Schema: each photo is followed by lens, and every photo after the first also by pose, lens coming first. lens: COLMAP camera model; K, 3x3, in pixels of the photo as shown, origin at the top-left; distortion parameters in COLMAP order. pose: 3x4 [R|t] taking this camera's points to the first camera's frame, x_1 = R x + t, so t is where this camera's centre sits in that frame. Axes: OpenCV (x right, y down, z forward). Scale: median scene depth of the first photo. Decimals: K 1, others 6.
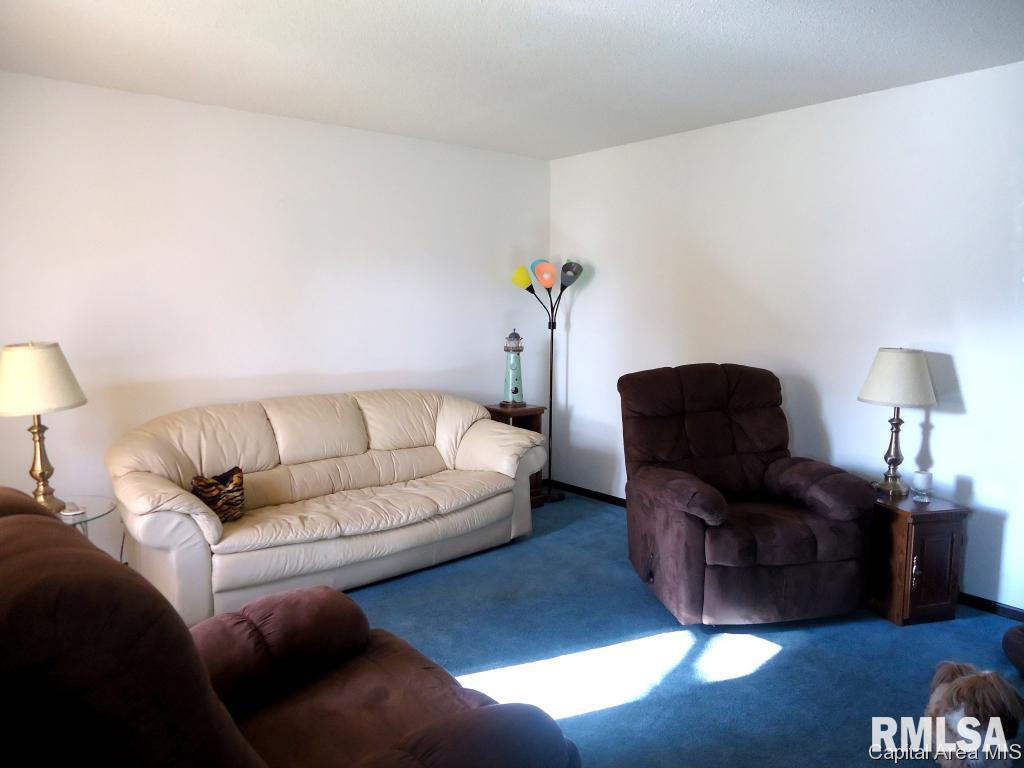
lens RADIAL K [[734.4, 0, 513.7], [0, 734.4, 379.6], [0, 0, 1]] dist [-0.033964, 0.007375]
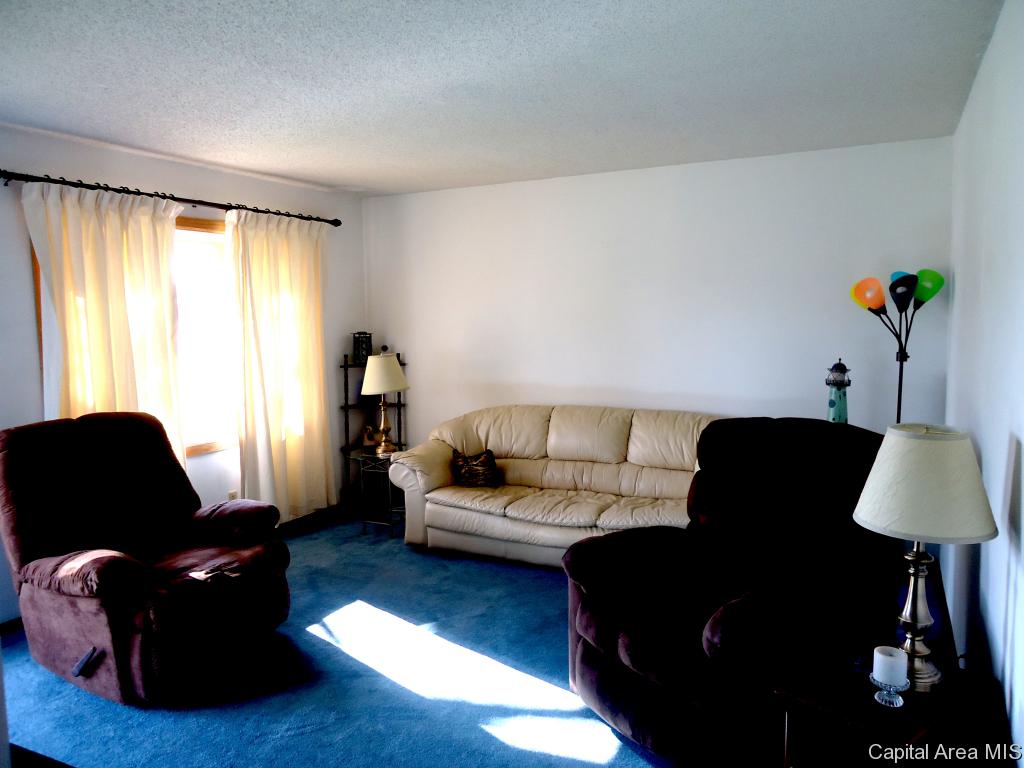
lens RADIAL K [[734.4, 0, 514.8], [0, 734.4, 387.6], [0, 0, 1]] dist [-0.033964, 0.007375]
pose [[0.401558, 0.081752, -0.912178, 0.806527], [-0.080265, 0.995317, 0.053869, -0.067588], [0.912310, 0.051584, 0.406239, 0.434917]]
